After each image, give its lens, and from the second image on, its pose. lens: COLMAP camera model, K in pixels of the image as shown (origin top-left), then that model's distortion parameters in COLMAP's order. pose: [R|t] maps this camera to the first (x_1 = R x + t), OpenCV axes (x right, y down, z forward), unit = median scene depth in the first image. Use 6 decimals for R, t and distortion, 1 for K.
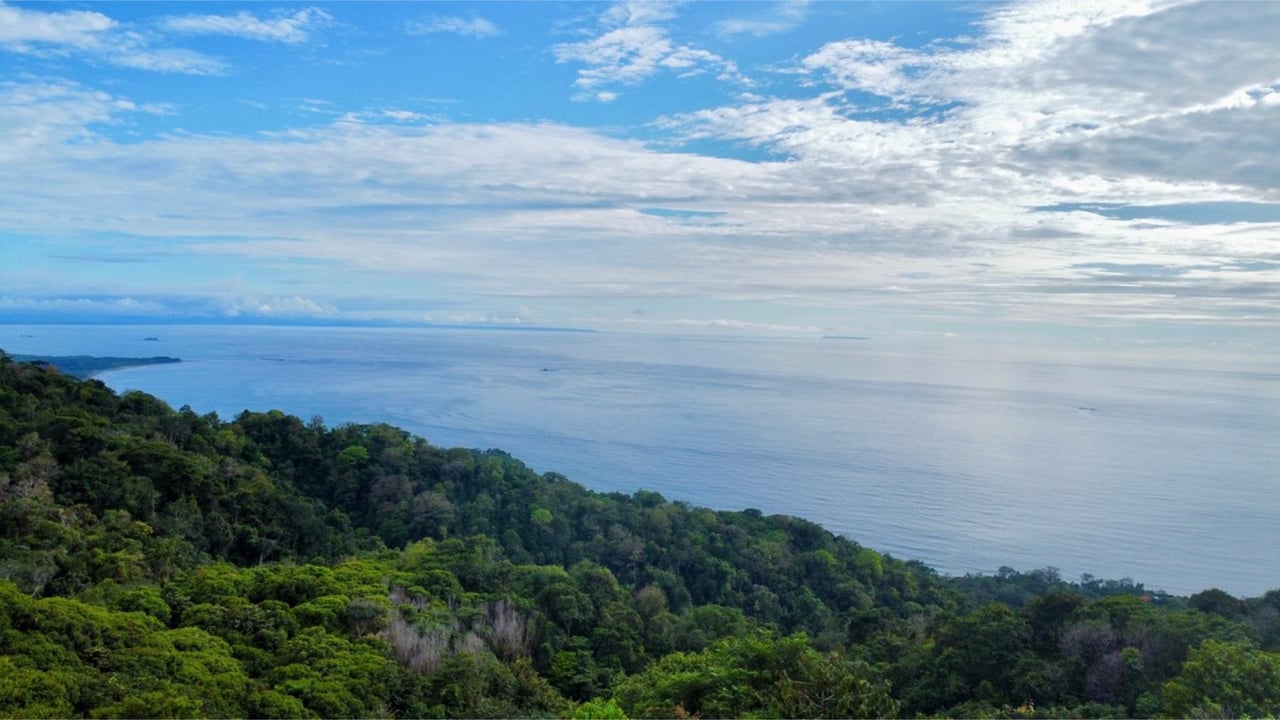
lens RADIAL K [[918.3, 0, 640.0], [0, 918.3, 360.0], [0, 0, 1]] dist [-0.003787, -0.001294]
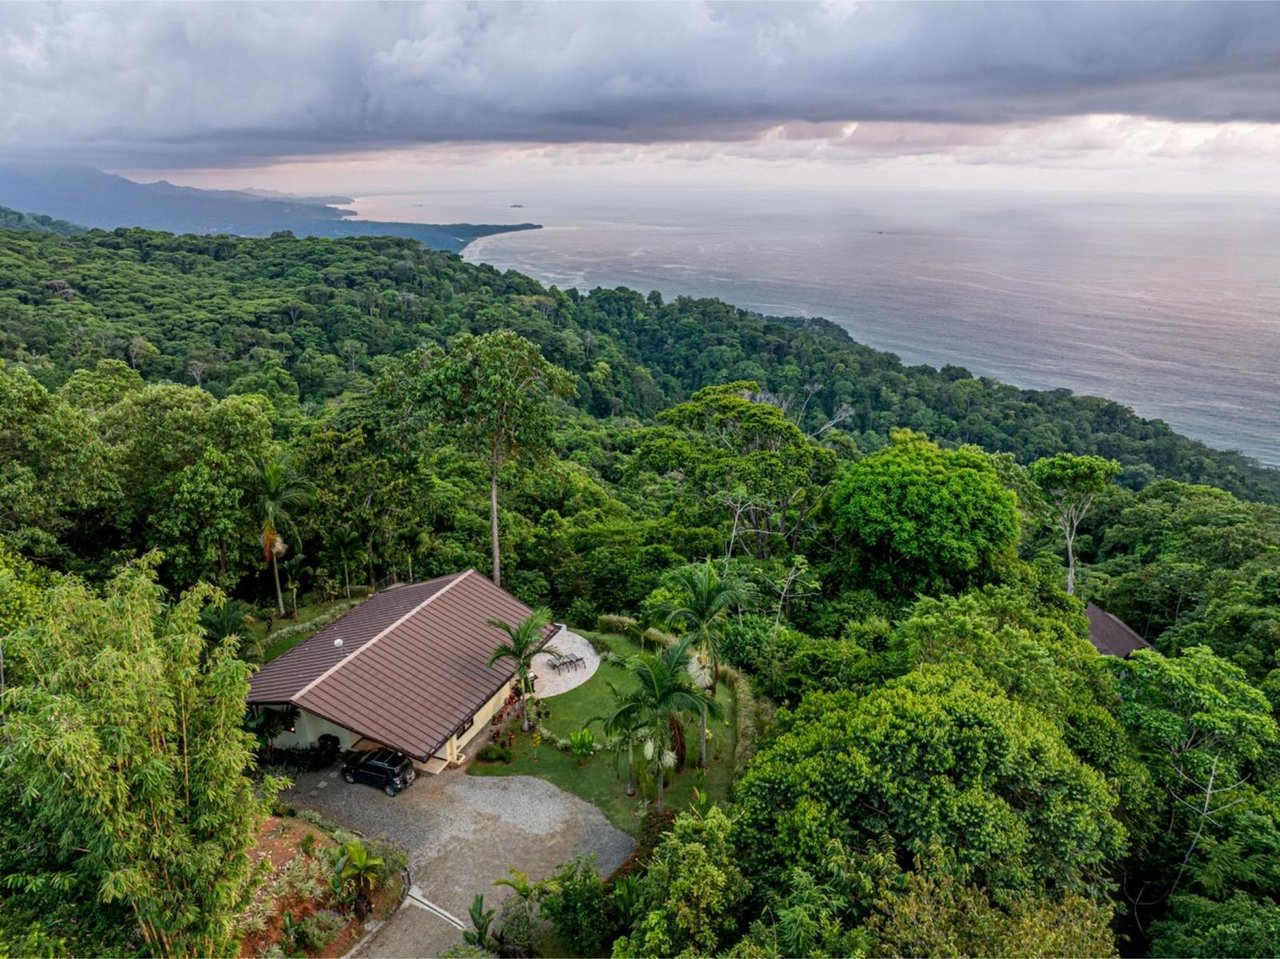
lens RADIAL K [[904.7, 0, 640.0], [0, 904.7, 479.5], [0, 0, 1]] dist [-0.039800, -0.000289]
pose [[0.935879, 0.079030, -0.343344, 0.041455], [0.019575, 0.961349, 0.274637, -0.026147], [0.351778, -0.263747, 0.898159, -0.095533]]
